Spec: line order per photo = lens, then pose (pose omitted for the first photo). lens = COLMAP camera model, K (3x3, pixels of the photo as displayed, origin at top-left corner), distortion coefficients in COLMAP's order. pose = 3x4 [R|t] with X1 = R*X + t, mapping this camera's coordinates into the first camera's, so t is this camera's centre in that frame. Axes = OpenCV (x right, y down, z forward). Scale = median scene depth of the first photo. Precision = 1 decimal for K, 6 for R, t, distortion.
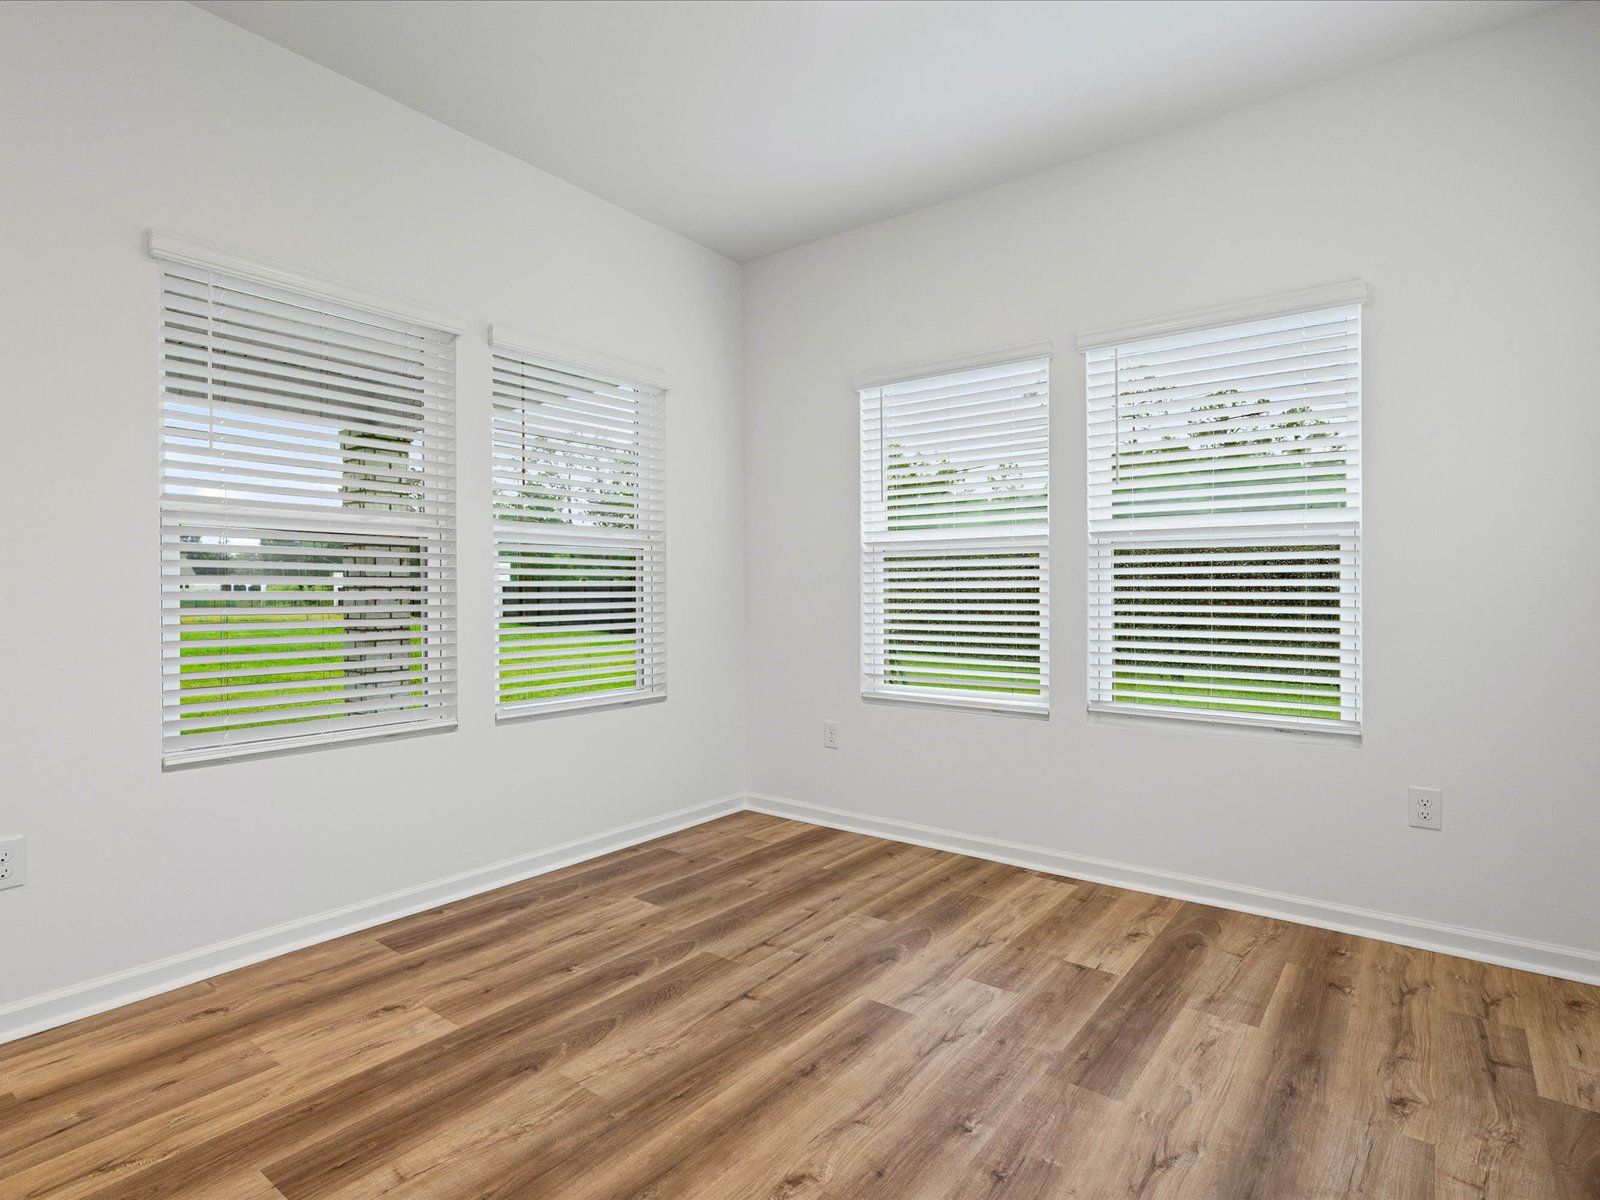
lens RADIAL K [[866.2, 0, 800.0], [0, 866.2, 600.0], [0, 0, 1]] dist [-0.003698, -0.000074]
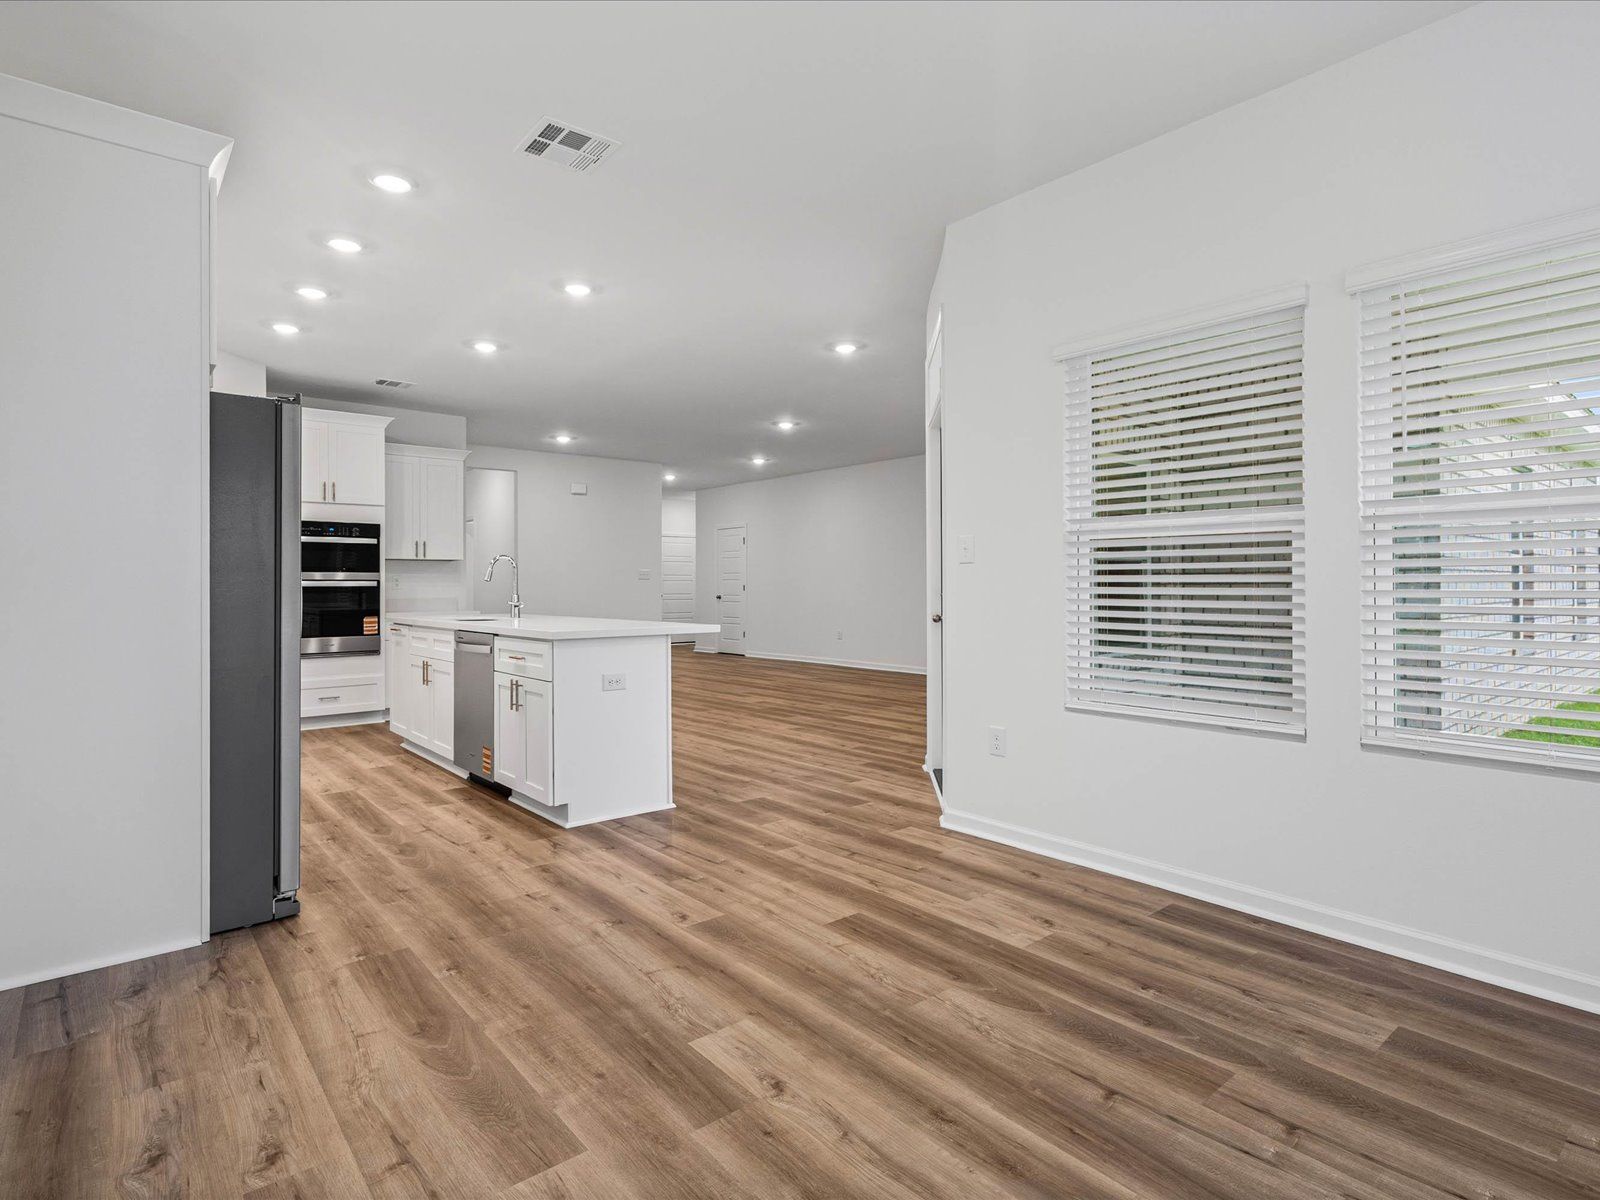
lens RADIAL K [[838.5, 0, 798.2], [0, 838.5, 594.6], [0, 0, 1]] dist [-0.003682, 0.000711]
pose [[-0.233269, 0.012824, -0.972328, 0.755568], [-0.010859, 0.999816, 0.015792, -0.020453], [0.972352, 0.014242, -0.233087, 0.877045]]
